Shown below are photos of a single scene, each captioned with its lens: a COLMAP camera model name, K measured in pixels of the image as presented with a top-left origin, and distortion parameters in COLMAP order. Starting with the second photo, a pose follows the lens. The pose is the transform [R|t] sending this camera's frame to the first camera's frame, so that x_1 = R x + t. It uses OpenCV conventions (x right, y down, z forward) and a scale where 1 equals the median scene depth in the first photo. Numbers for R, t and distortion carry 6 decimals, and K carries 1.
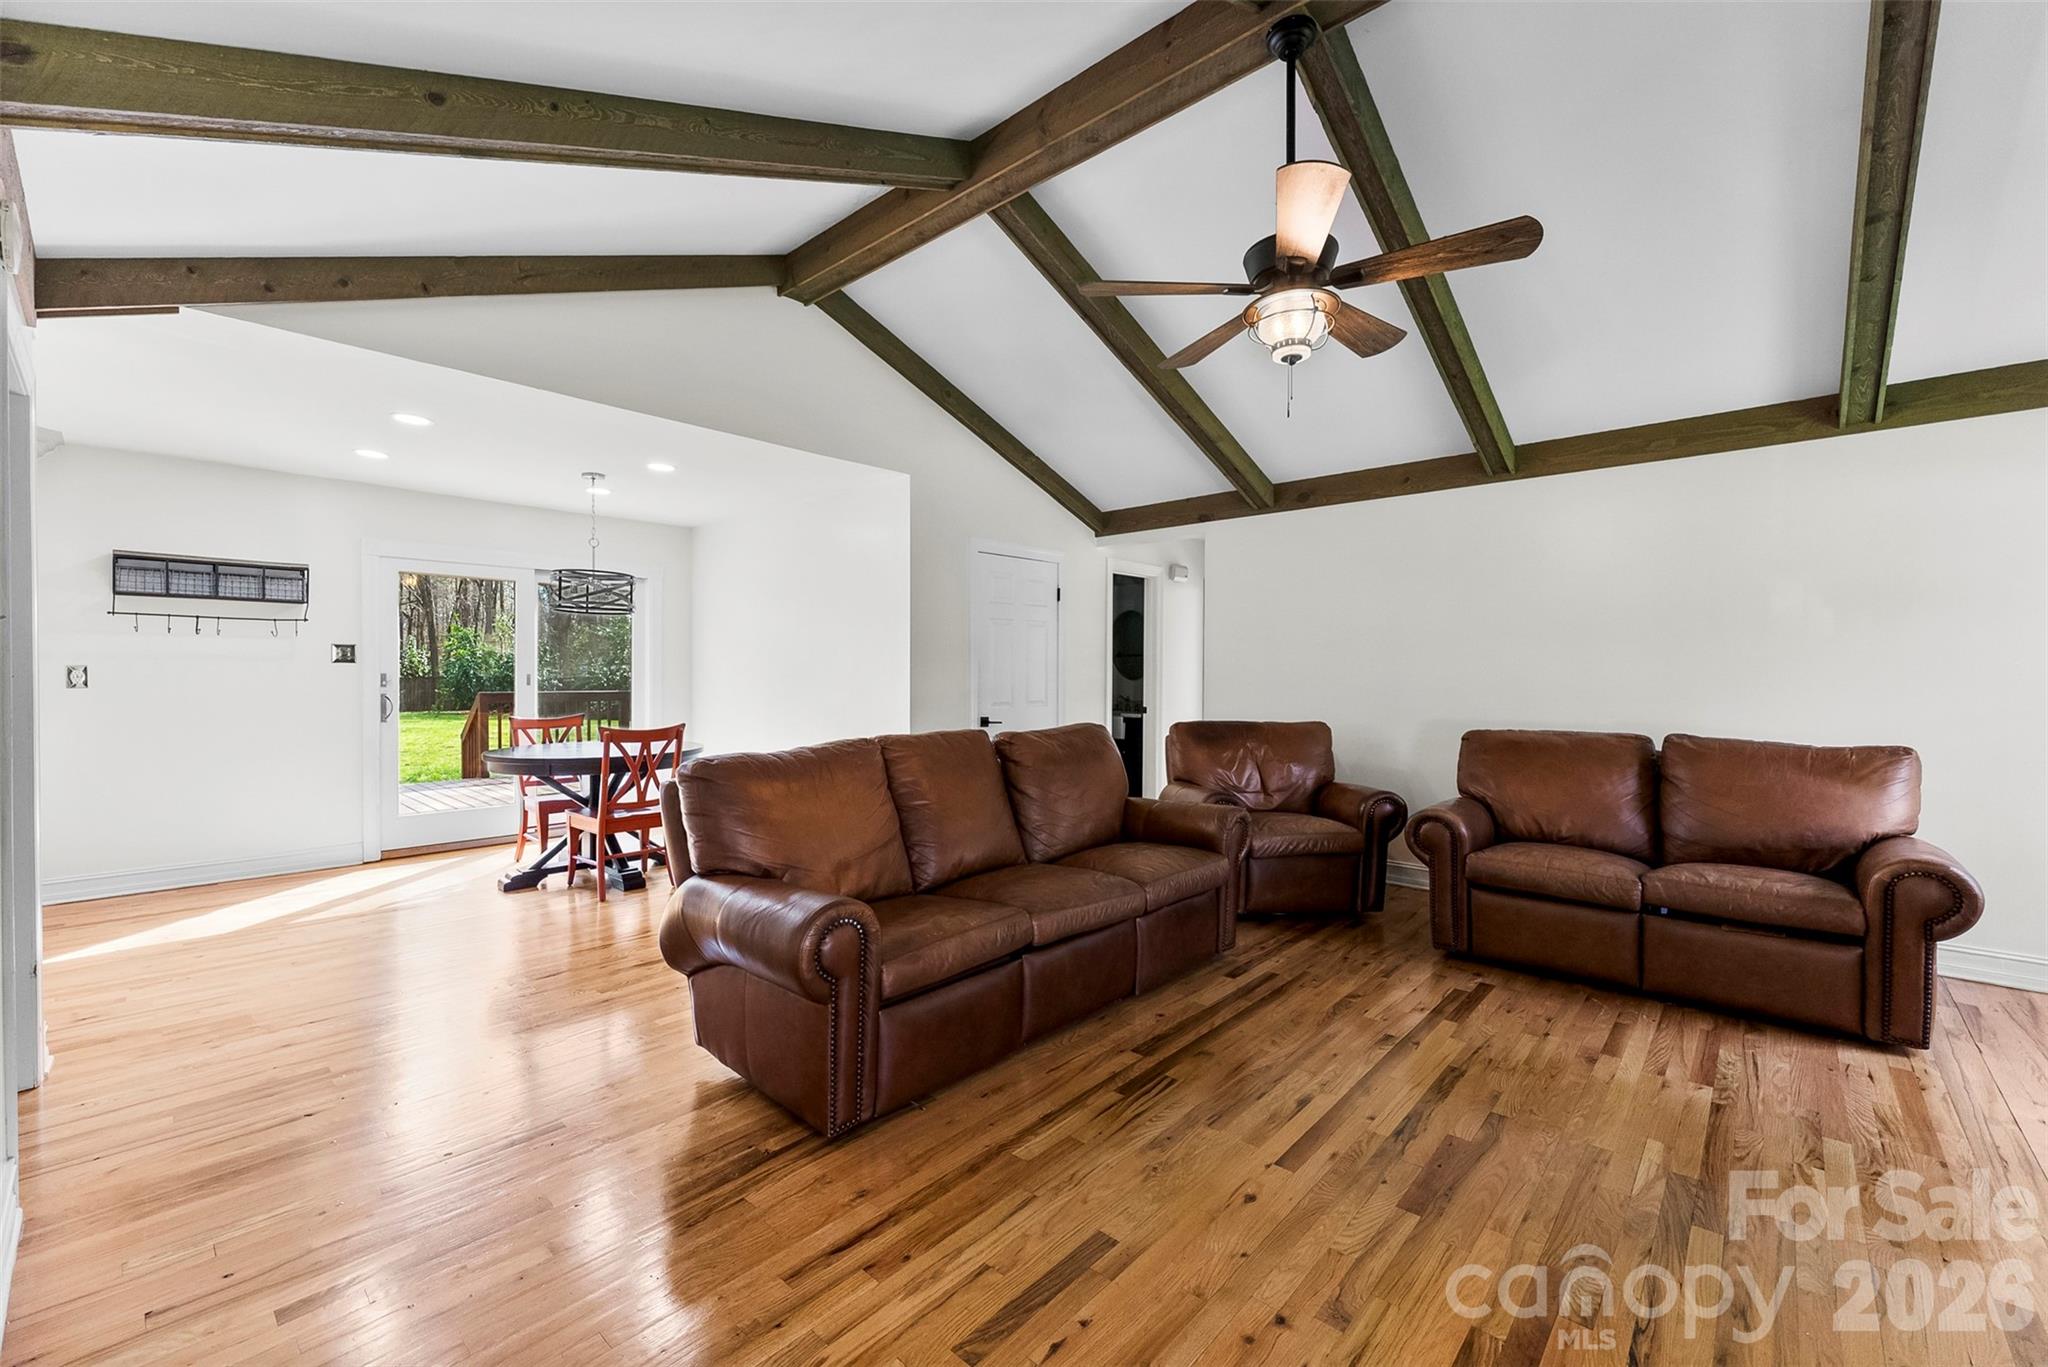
lens RADIAL K [[830.5, 0, 1028.7], [0, 830.5, 681.4], [0, 0, 1]] dist [-0.001803, -0.000459]
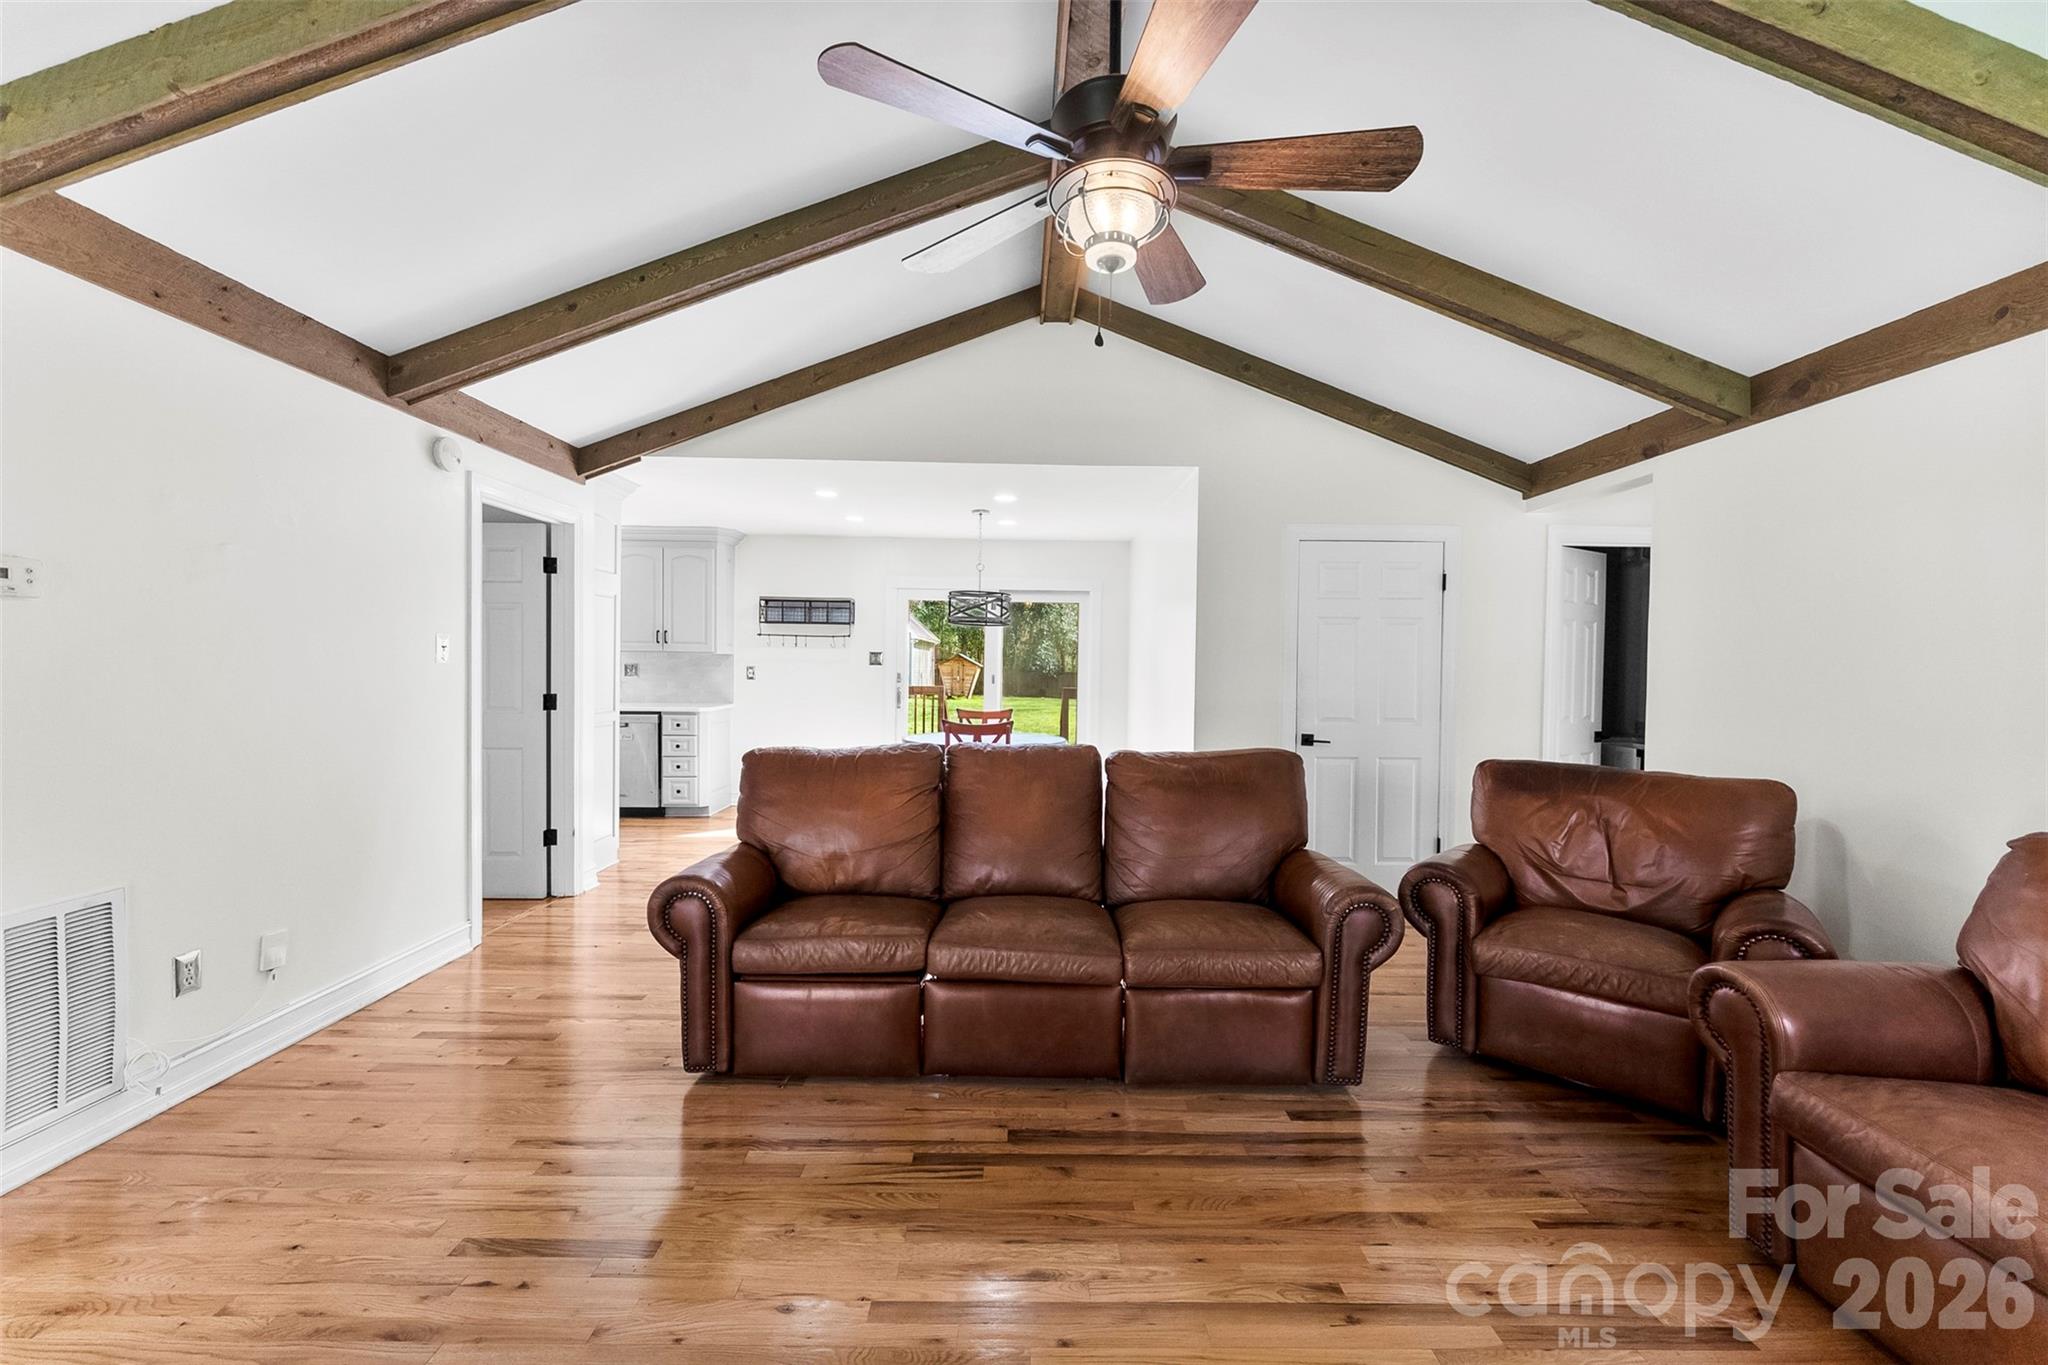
lens RADIAL K [[830.5, 0, 1028.7], [0, 830.5, 680.4], [0, 0, 1]] dist [-0.001803, -0.000459]
pose [[0.681026, 0.020704, -0.731966, 0.435705], [-0.020817, 0.999744, 0.008910, -0.015972], [0.731963, 0.009170, 0.681283, 0.245885]]
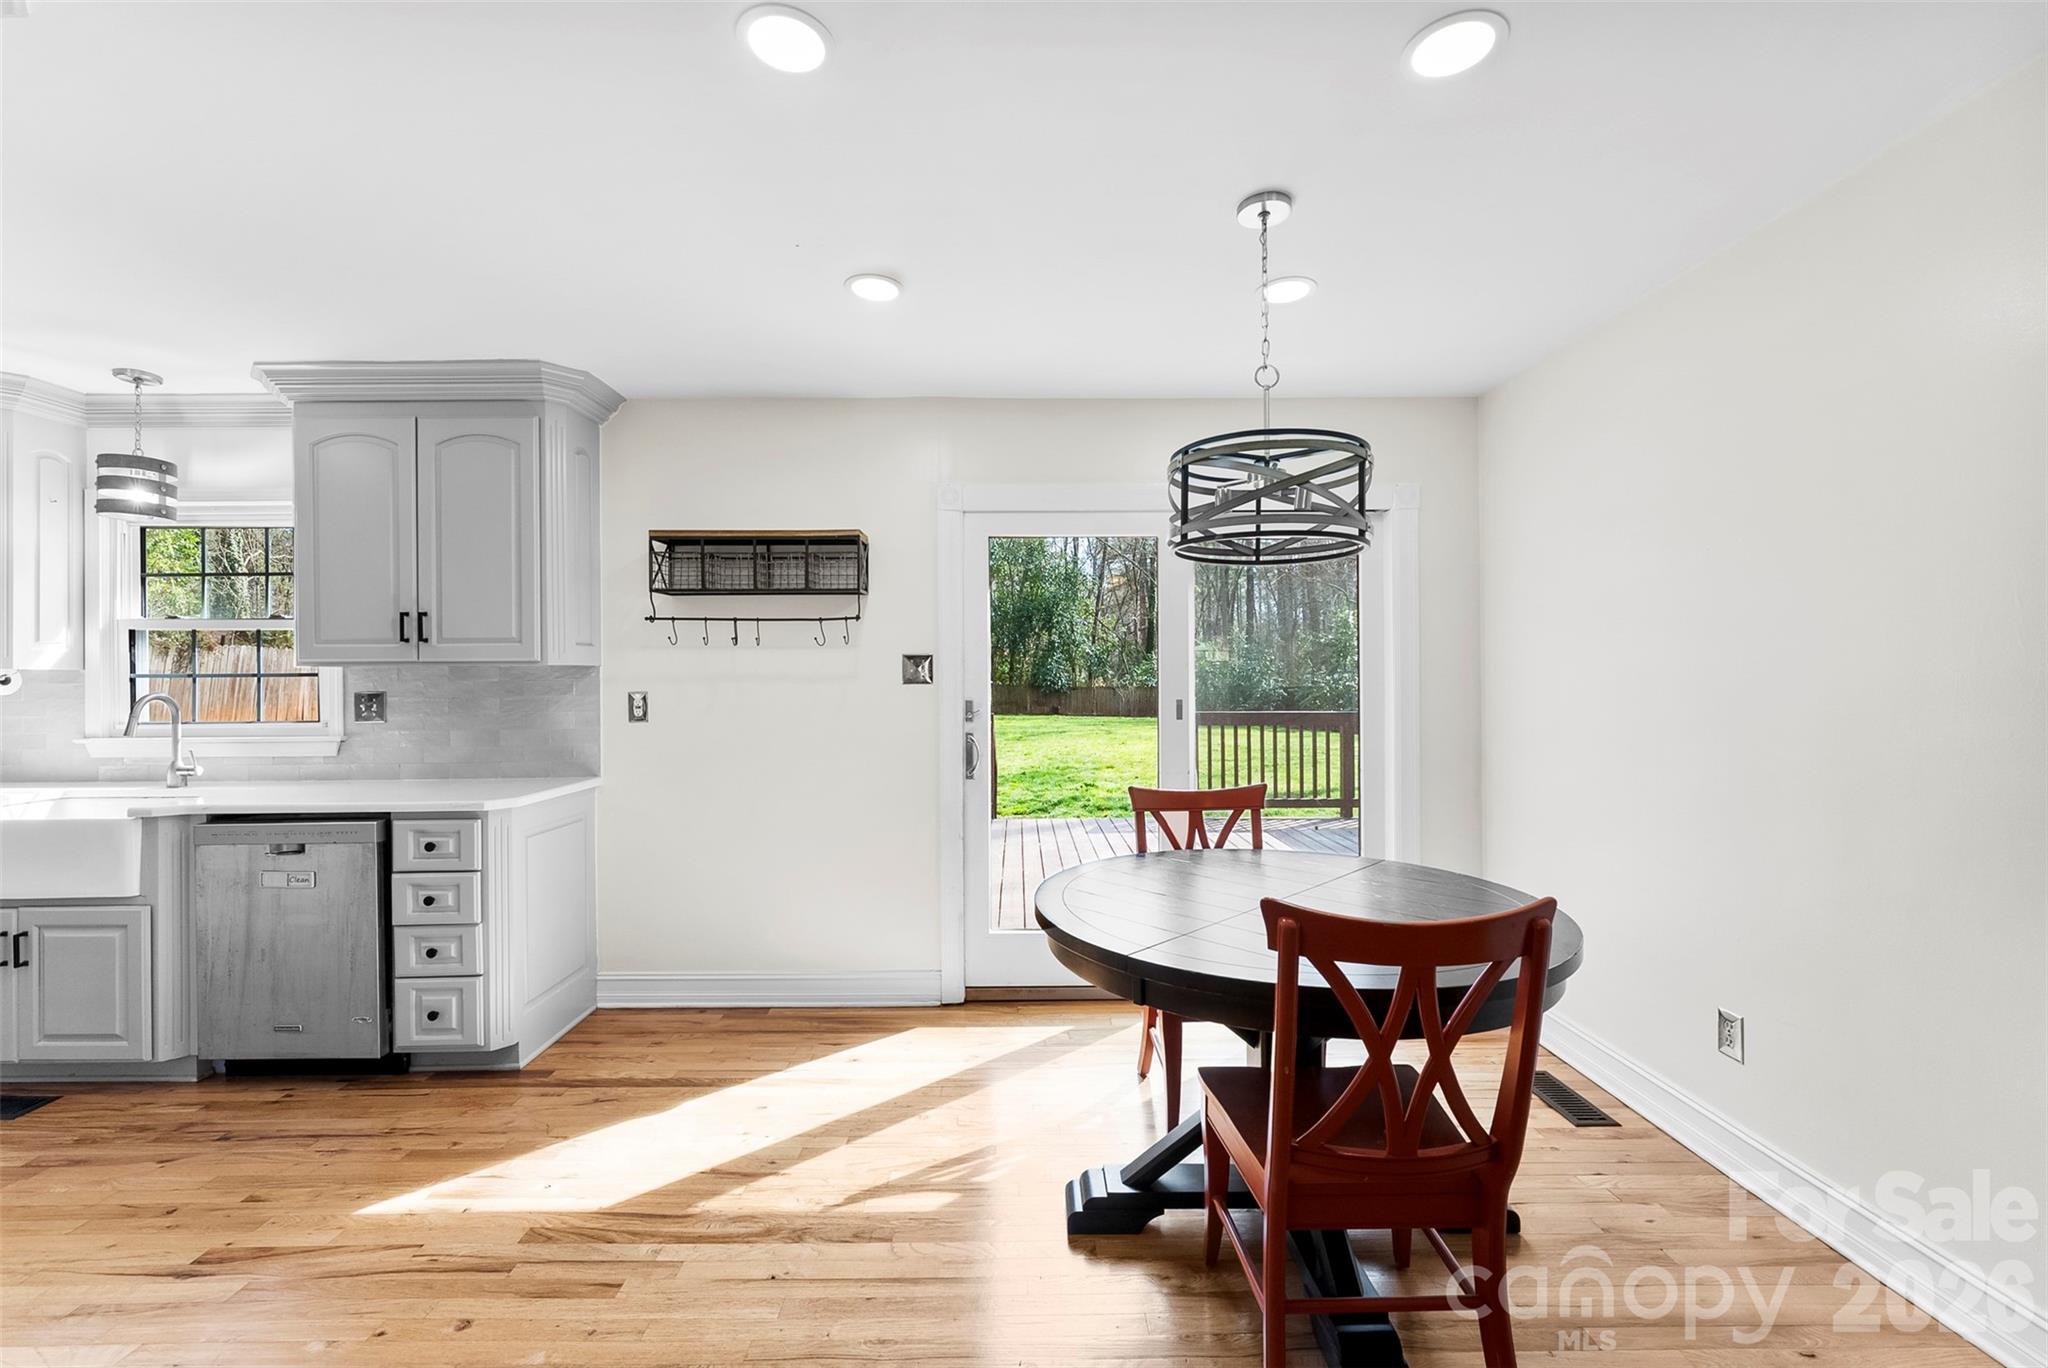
lens RADIAL K [[830.5, 0, 1028.7], [0, 830.5, 681.9], [0, 0, 1]] dist [-0.001803, -0.000459]
pose [[0.680796, -0.003871, -0.732463, -0.335526], [-0.000458, 0.999984, -0.005711, -0.022480], [0.732473, 0.004223, 0.680783, 0.695851]]
